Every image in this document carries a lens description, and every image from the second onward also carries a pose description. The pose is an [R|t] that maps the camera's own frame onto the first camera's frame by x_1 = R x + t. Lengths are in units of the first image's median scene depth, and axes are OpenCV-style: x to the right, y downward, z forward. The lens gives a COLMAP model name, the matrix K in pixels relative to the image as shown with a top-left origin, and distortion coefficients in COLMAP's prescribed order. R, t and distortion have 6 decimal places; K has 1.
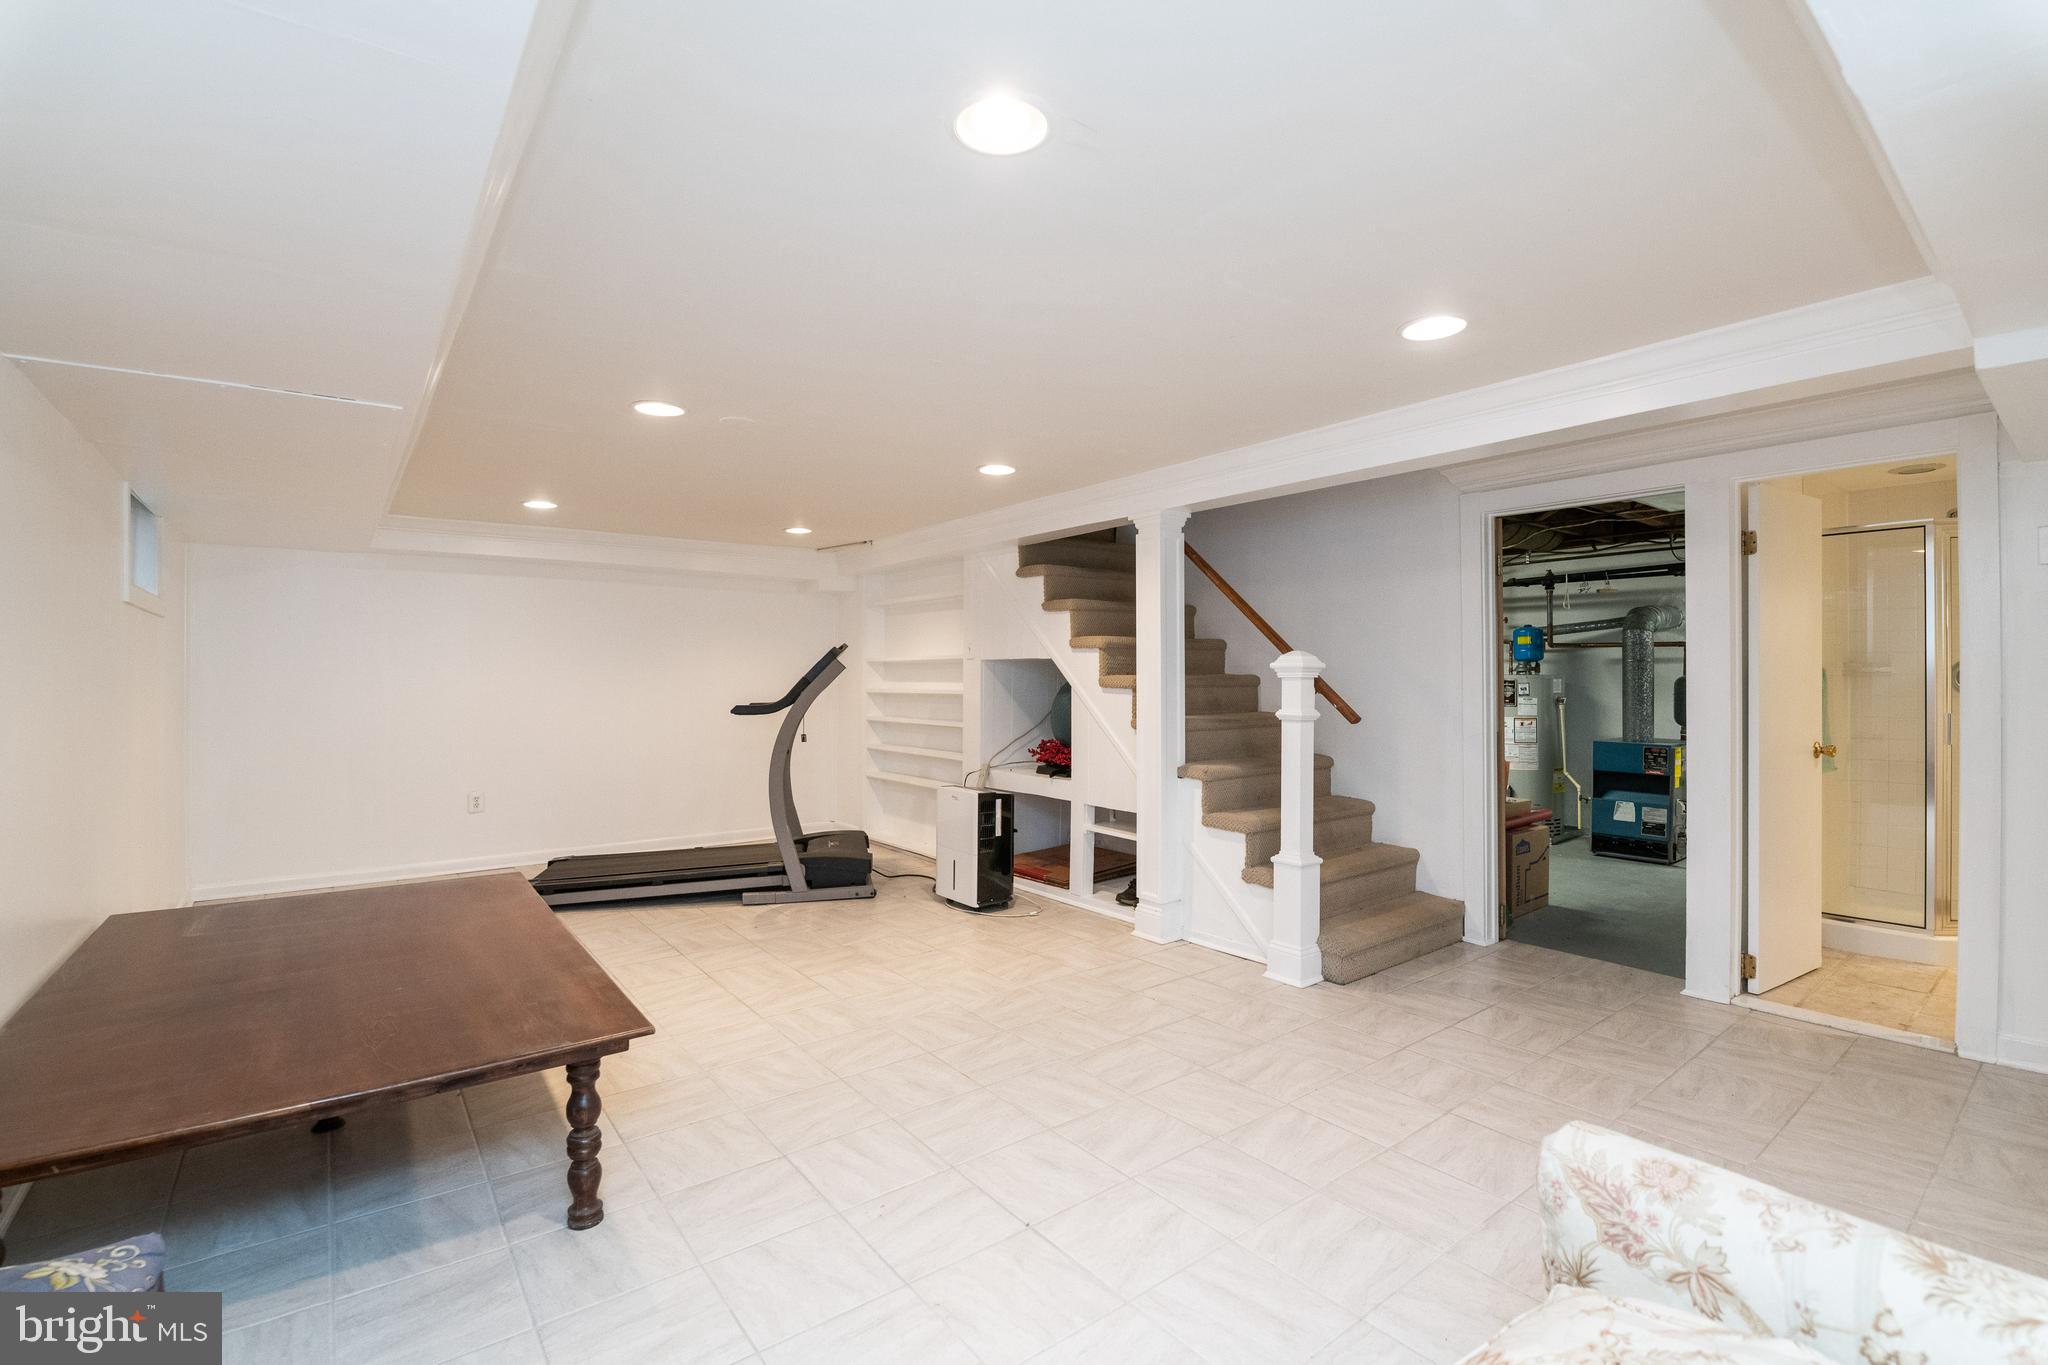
lens RADIAL K [[888.7, 0, 1027.9], [0, 888.7, 680.1], [0, 0, 1]] dist [0.028328, -0.012145]
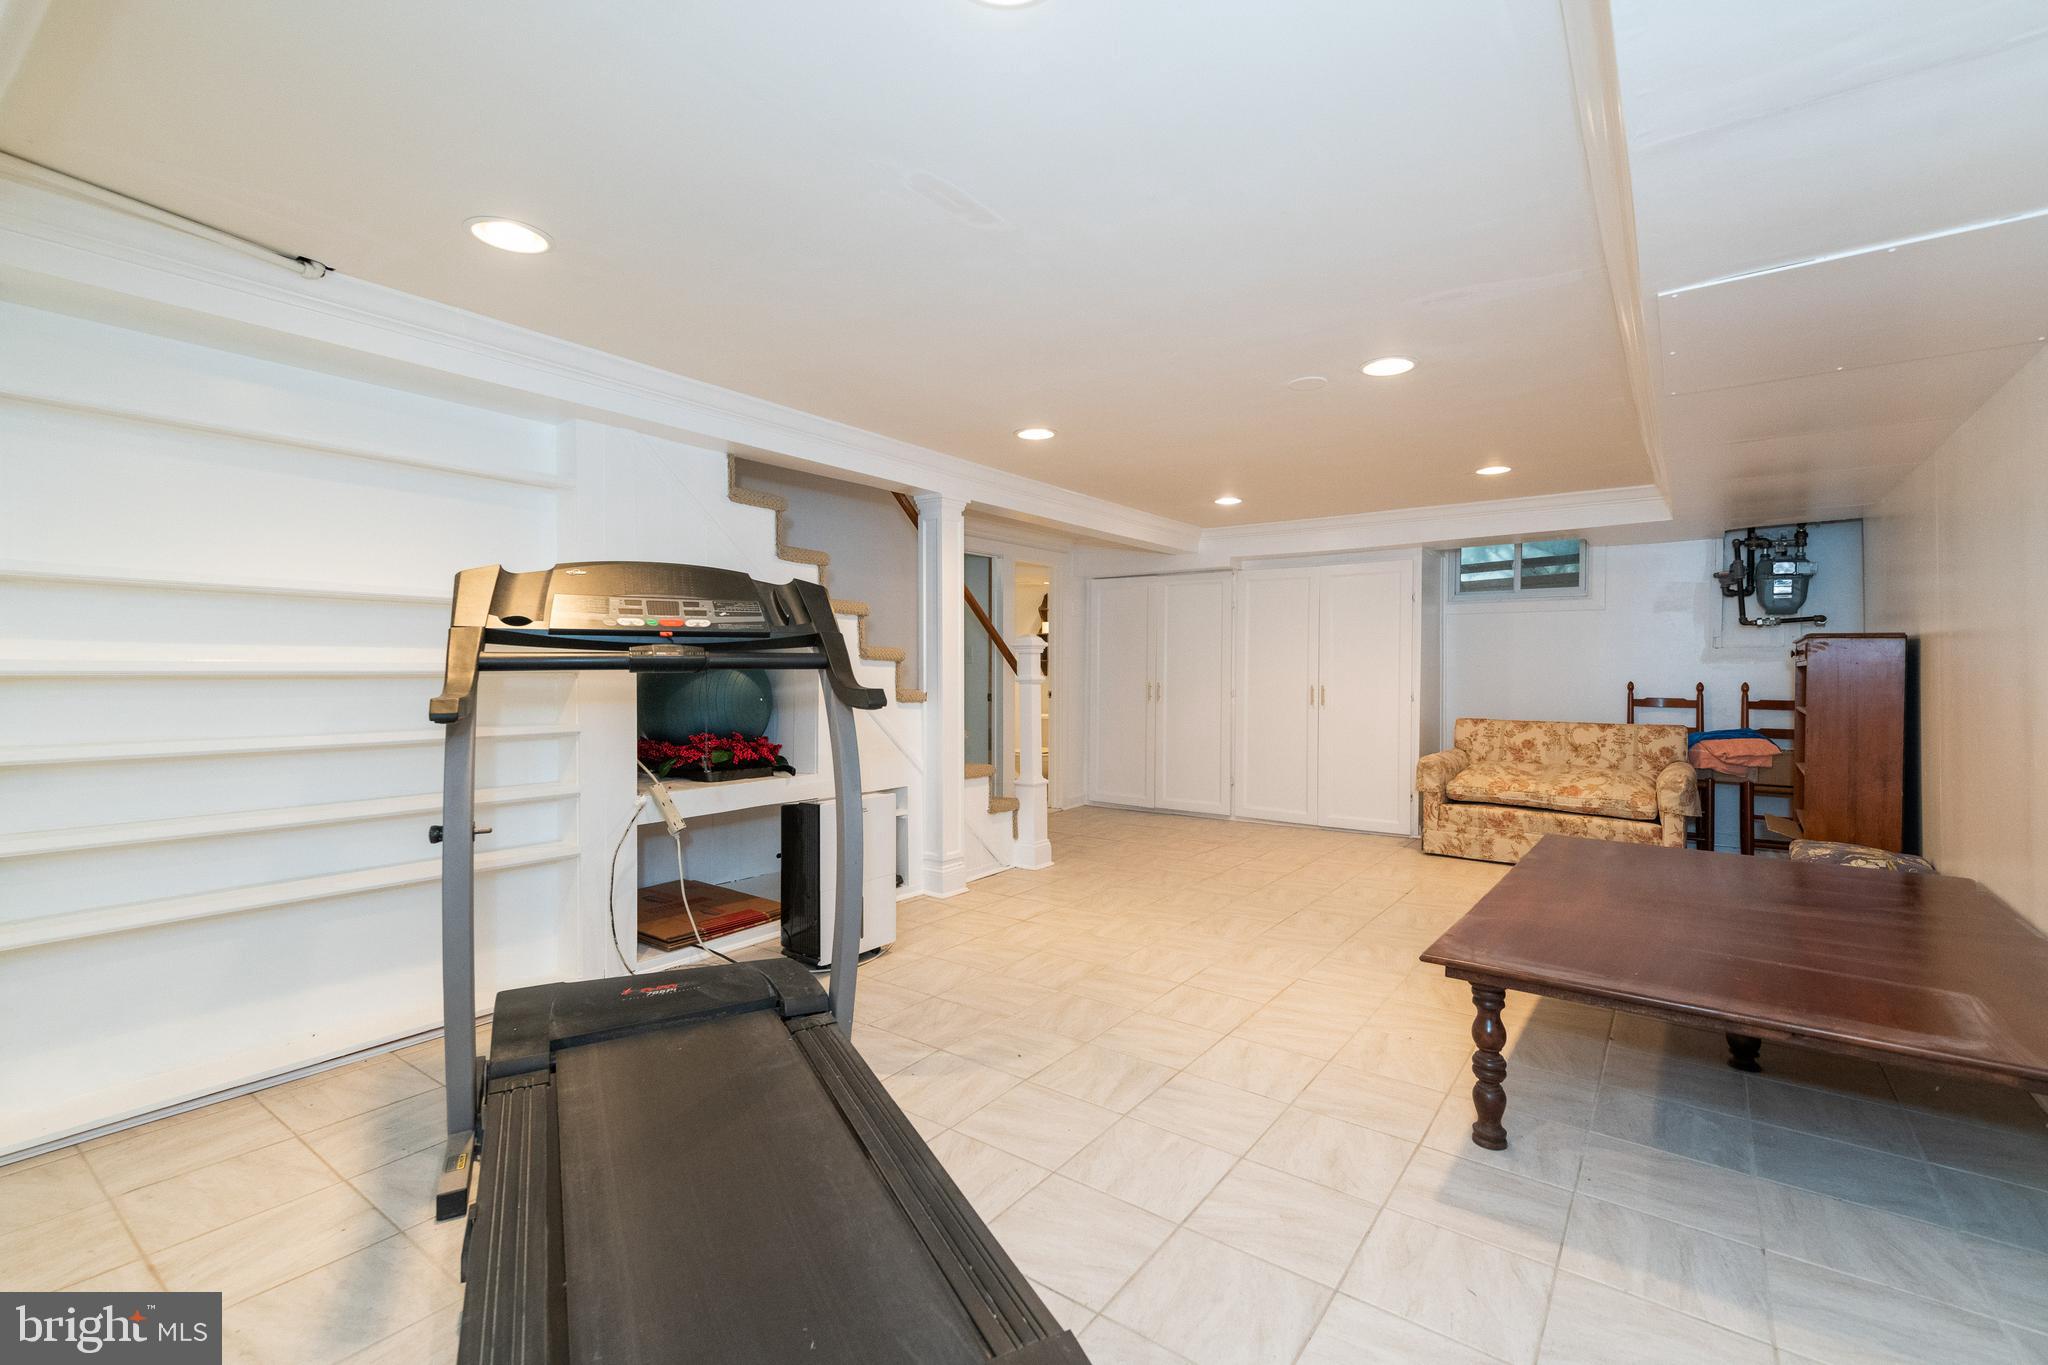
lens RADIAL K [[888.7, 0, 1027.9], [0, 888.7, 680.1], [0, 0, 1]] dist [0.028328, -0.012145]
pose [[-0.264746, -0.012229, 0.964241, -0.937389], [0.001326, 0.999914, 0.013046, 0.025302], [-0.964317, 0.004732, -0.264707, 1.240372]]
